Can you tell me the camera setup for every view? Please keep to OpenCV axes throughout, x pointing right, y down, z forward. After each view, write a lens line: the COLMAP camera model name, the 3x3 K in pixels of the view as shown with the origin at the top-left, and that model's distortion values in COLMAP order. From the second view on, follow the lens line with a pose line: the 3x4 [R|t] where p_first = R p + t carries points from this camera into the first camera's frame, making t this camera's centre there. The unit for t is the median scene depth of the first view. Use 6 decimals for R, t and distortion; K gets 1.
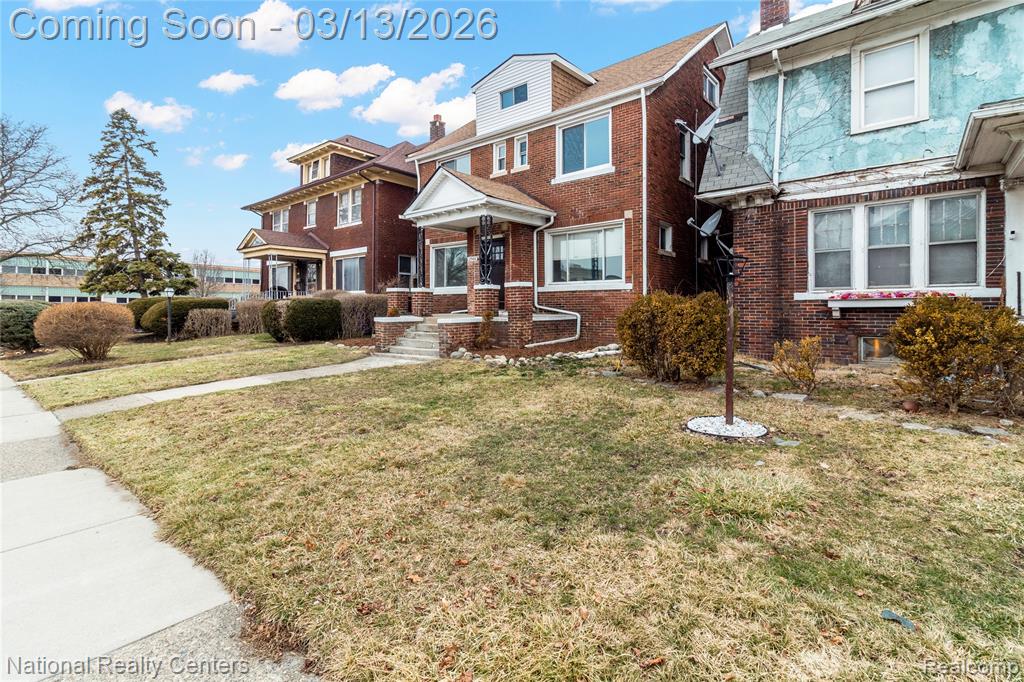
lens RADIAL K [[472.4, 0, 531.1], [0, 472.4, 310.7], [0, 0, 1]] dist [0.005604, 0.000566]
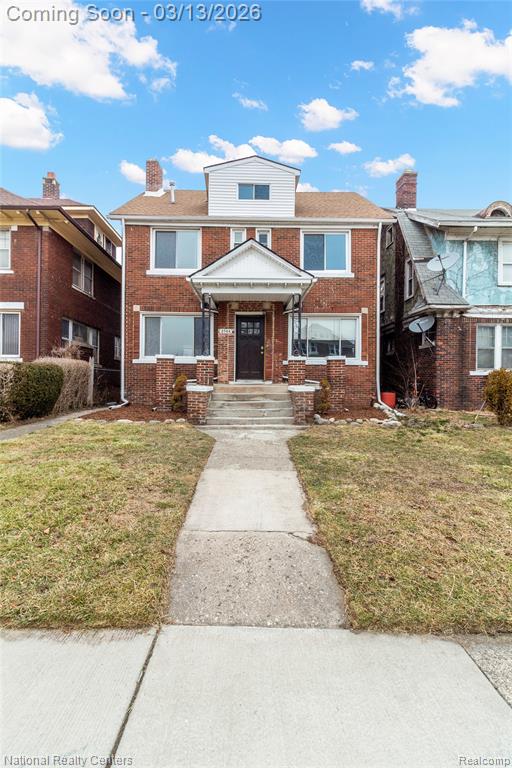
lens RADIAL K [[354.3, 0, 254.1], [0, 354.3, 380.5], [0, 0, 1]] dist [0.005604, 0.000566]
pose [[0.768598, 0.007988, 0.639682, -0.695296], [-0.005313, 0.999967, -0.006104, 0.006672], [-0.639710, 0.001293, 0.768616, 0.413688]]
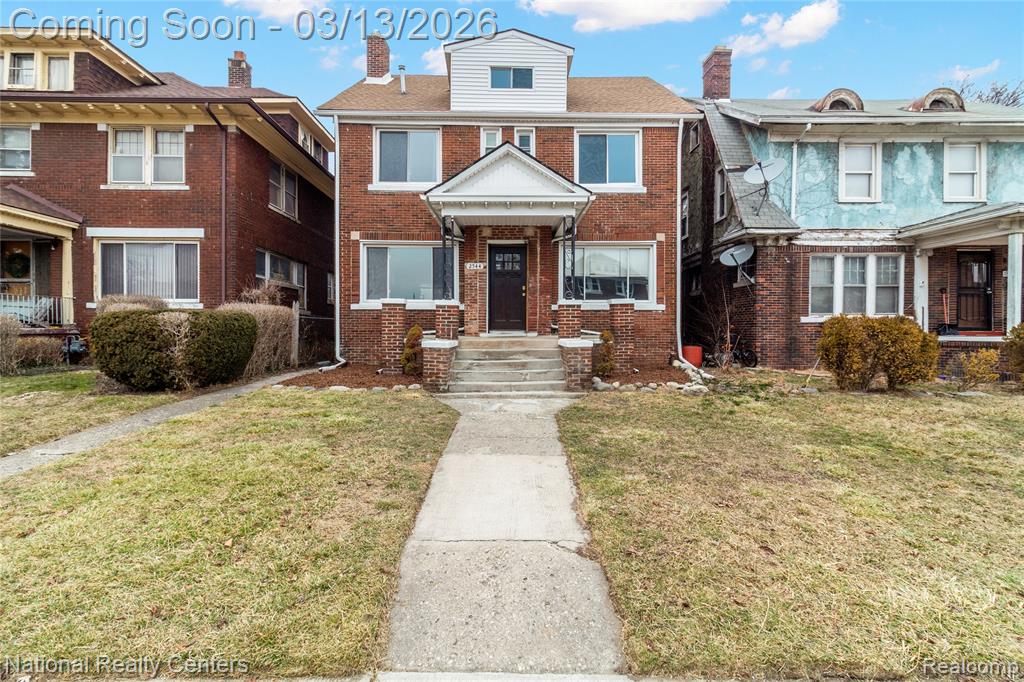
lens RADIAL K [[472.4, 0, 518.6], [0, 472.4, 334.4], [0, 0, 1]] dist [0.005604, 0.000566]
pose [[0.766271, -0.005170, 0.642496, -0.689211], [0.001112, 0.999977, 0.006721, 0.000058], [-0.642516, -0.004436, 0.766259, 0.409848]]
